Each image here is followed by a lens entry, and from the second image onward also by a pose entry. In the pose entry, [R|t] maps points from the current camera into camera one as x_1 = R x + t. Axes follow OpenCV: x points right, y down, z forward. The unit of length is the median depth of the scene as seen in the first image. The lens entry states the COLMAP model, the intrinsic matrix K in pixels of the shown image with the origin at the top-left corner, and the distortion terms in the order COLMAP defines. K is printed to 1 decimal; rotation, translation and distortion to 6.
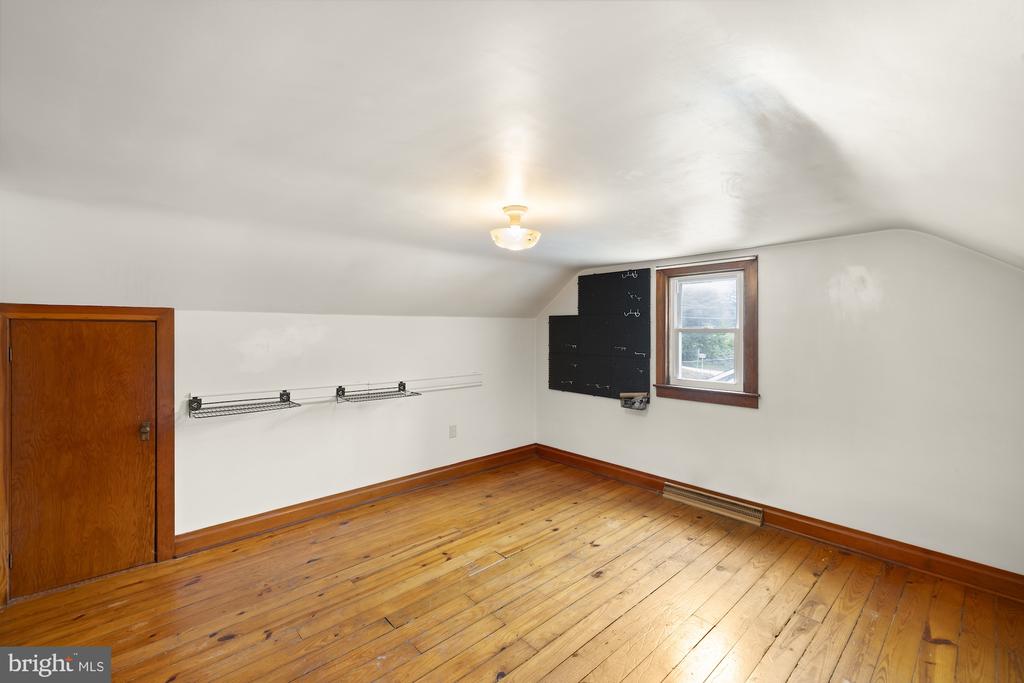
lens RADIAL K [[435.6, 0, 497.5], [0, 435.6, 335.2], [0, 0, 1]] dist [0.001788, 0.000502]
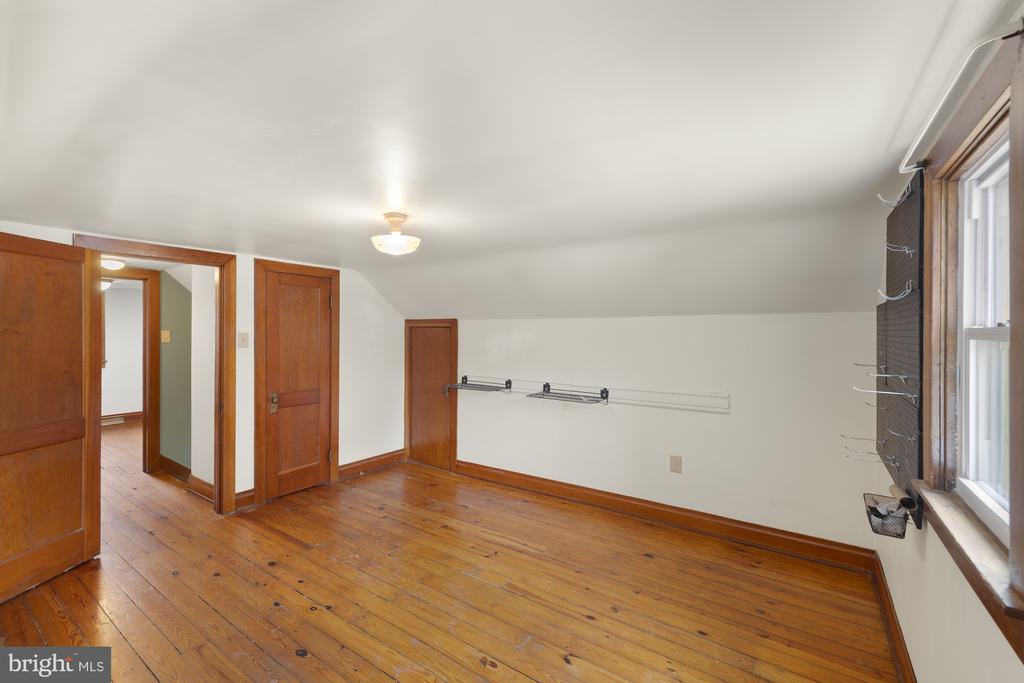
lens RADIAL K [[435.6, 0, 497.5], [0, 435.6, 335.2], [0, 0, 1]] dist [0.001788, 0.000502]
pose [[0.227523, 0.000594, -0.973773, 0.758284], [-0.017536, 0.999840, -0.003487, -0.000025], [0.973615, 0.017869, 0.227497, 0.670432]]
